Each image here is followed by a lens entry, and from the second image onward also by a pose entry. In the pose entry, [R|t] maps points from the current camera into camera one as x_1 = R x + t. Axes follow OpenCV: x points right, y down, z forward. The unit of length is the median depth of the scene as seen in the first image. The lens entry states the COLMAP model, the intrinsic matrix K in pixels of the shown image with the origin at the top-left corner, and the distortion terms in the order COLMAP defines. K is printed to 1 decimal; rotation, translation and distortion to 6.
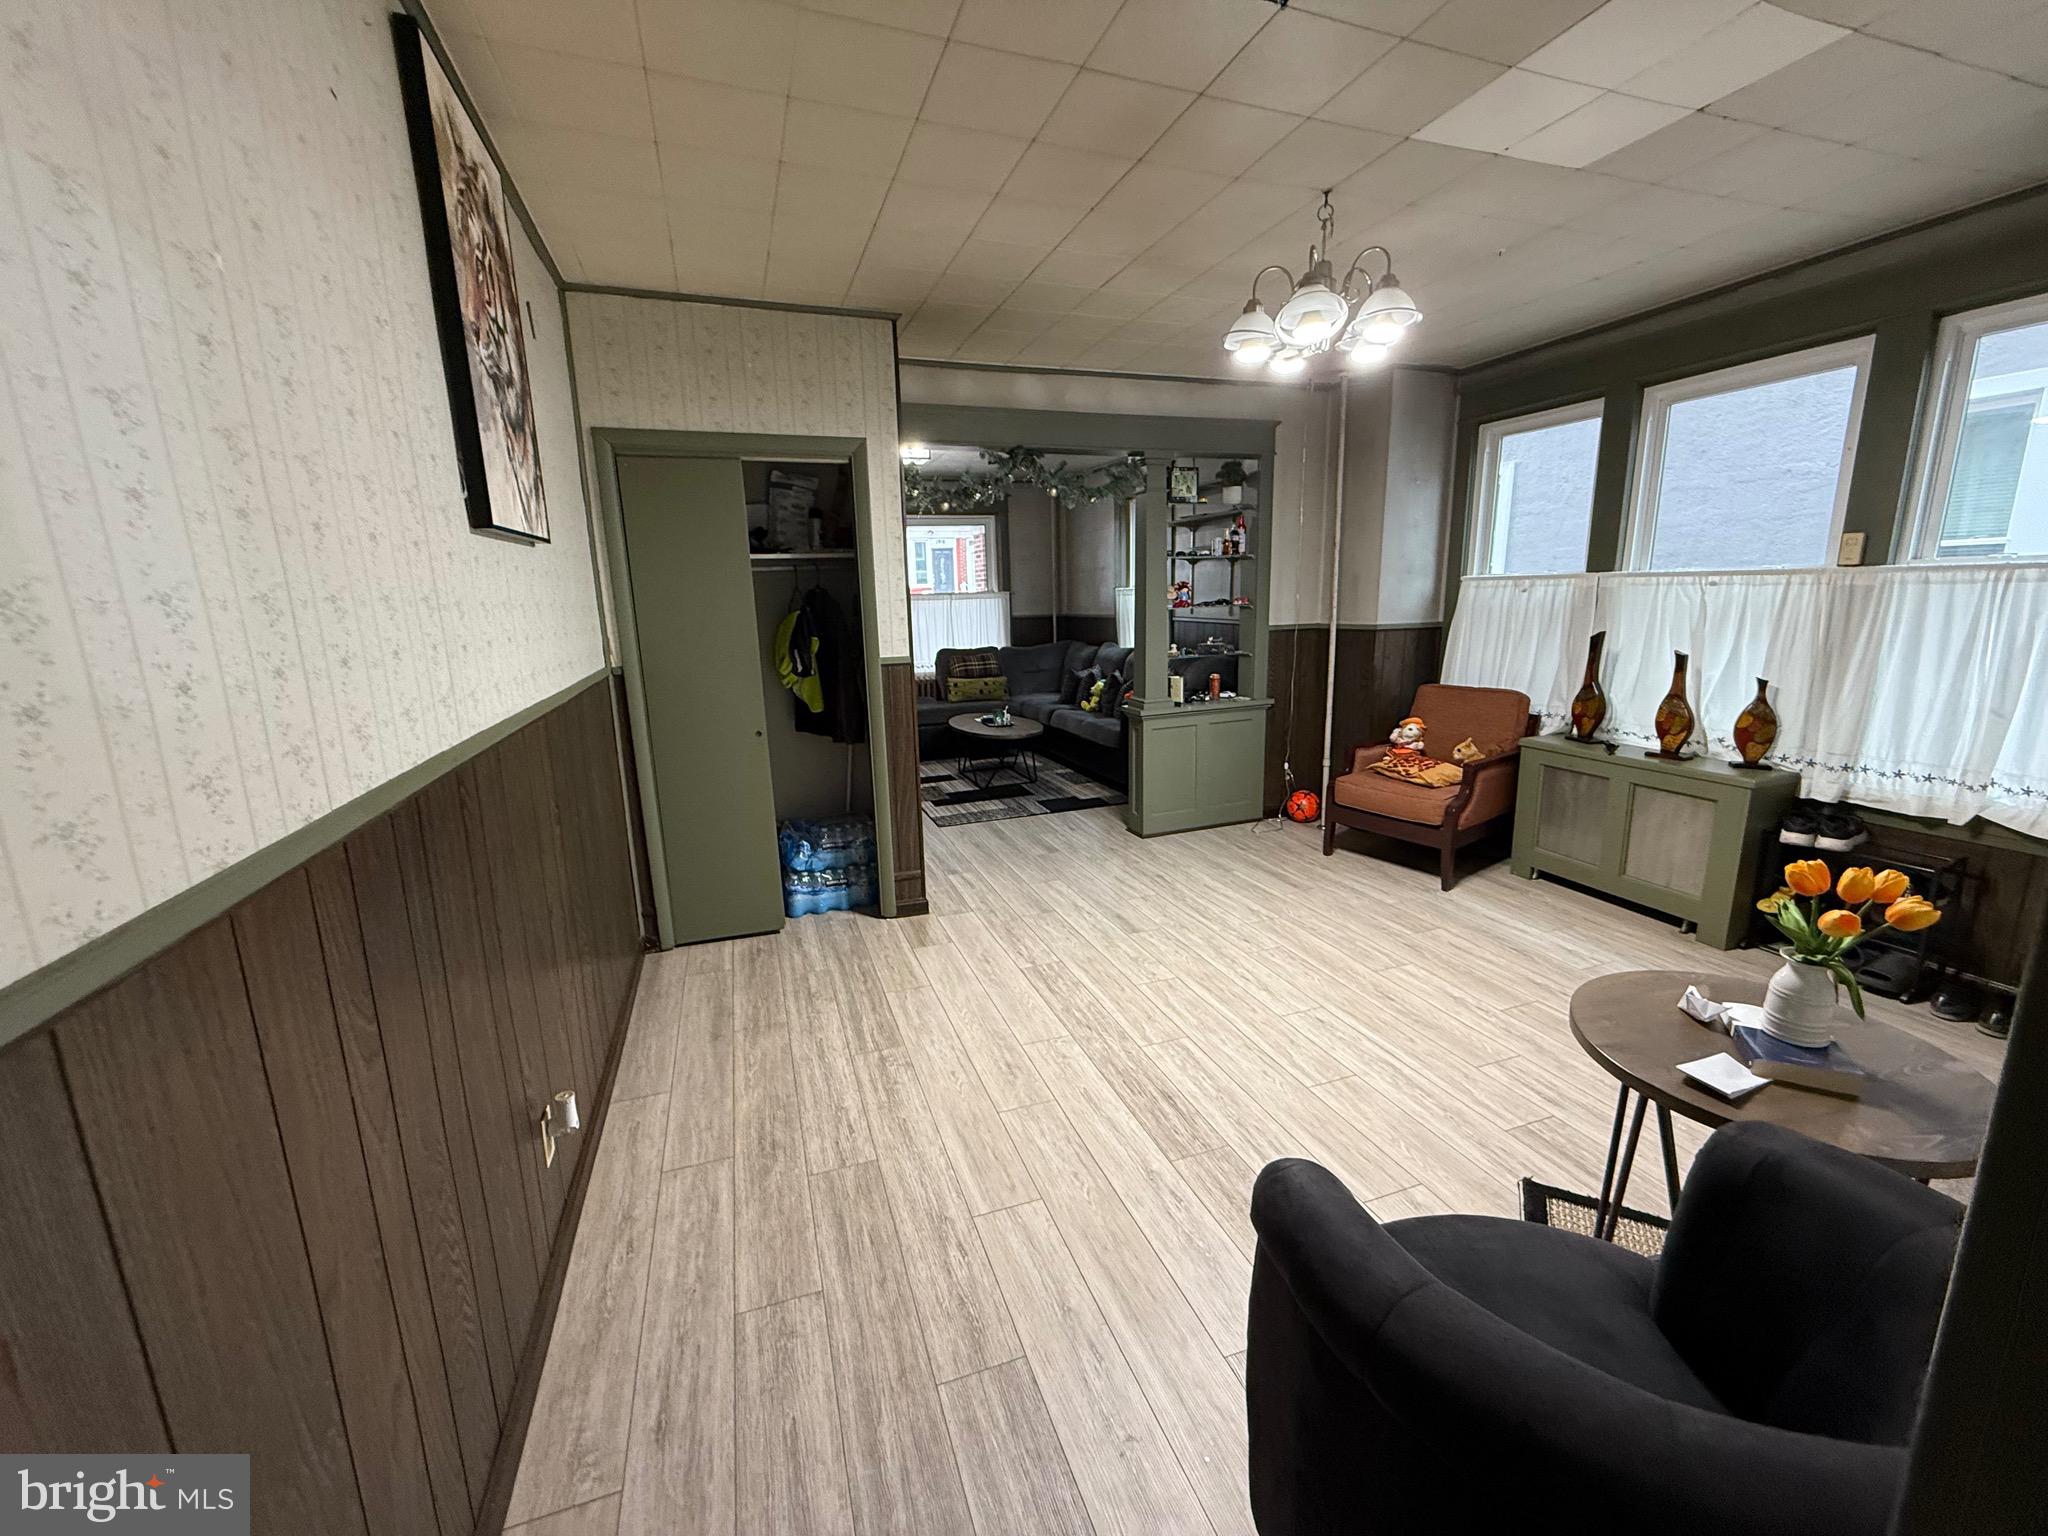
lens RADIAL K [[812.7, 0, 1009.8], [0, 812.7, 762.7], [0, 0, 1]] dist [-0.002474, 0.000330]
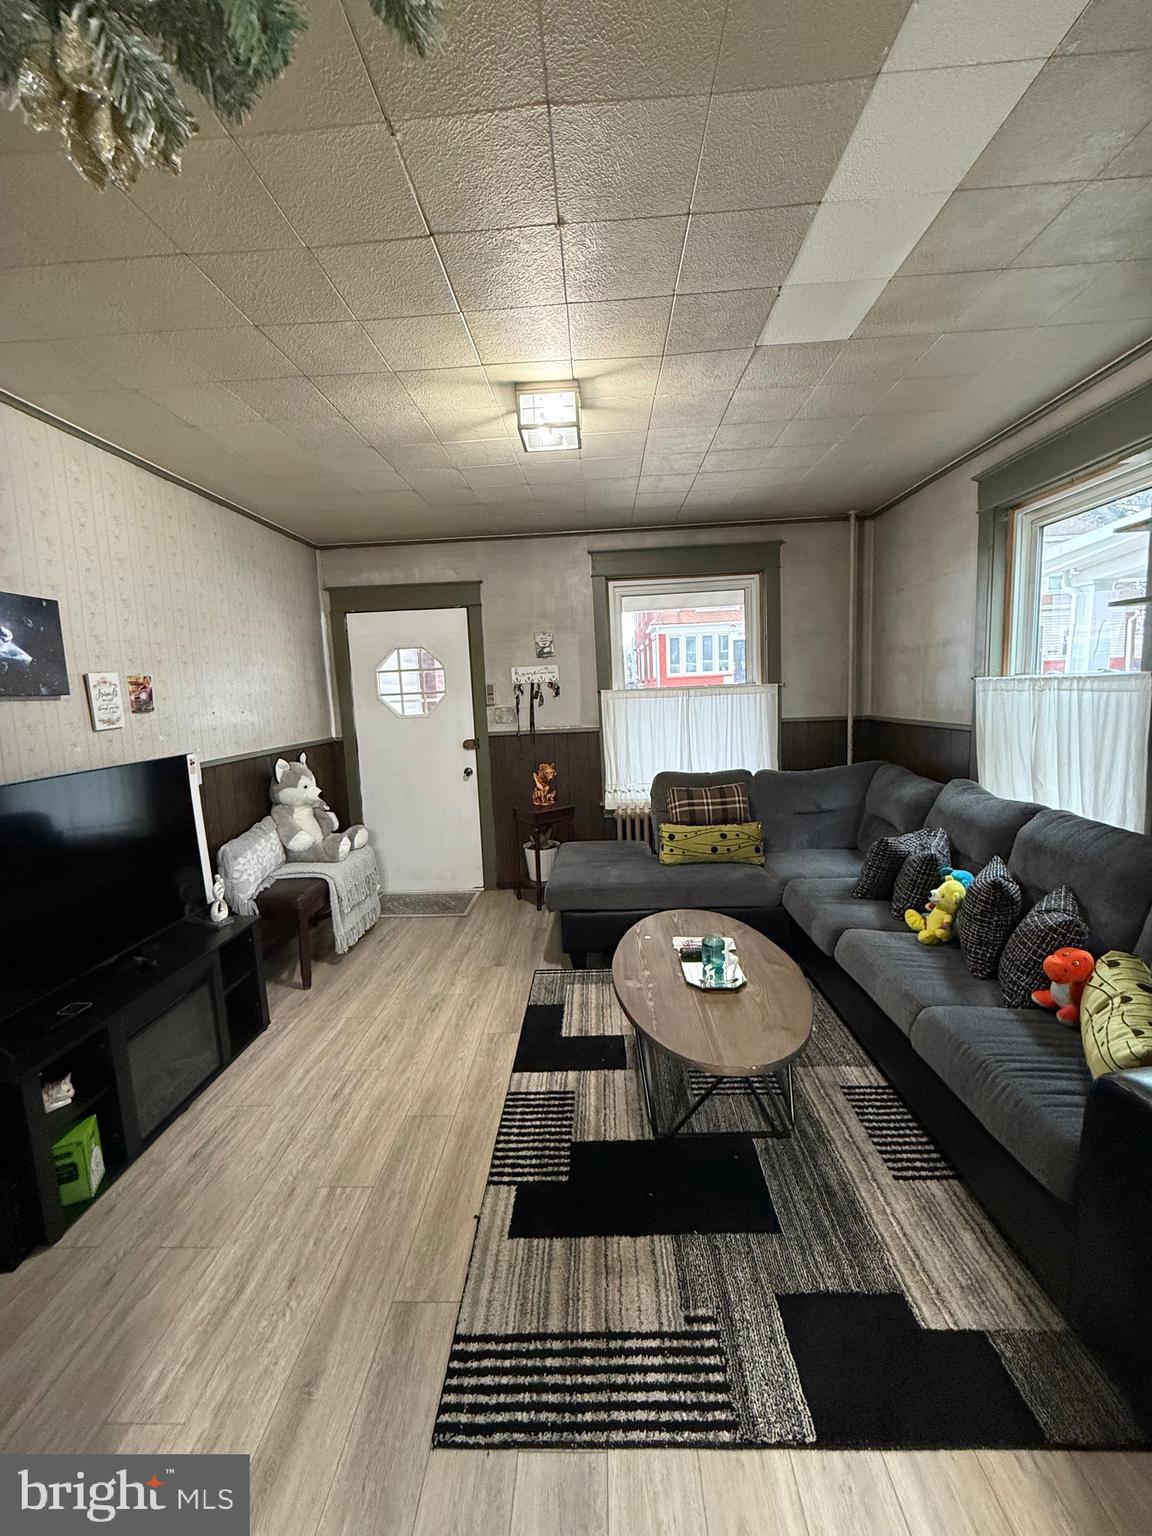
lens RADIAL K [[609.5, 0, 579.1], [0, 609.5, 760.4], [0, 0, 1]] dist [-0.002474, 0.000330]
pose [[0.935764, 0.032690, -0.351109, 0.036487], [-0.057483, 0.996516, -0.060422, -0.157482], [0.347910, 0.076724, 0.934383, 0.700618]]
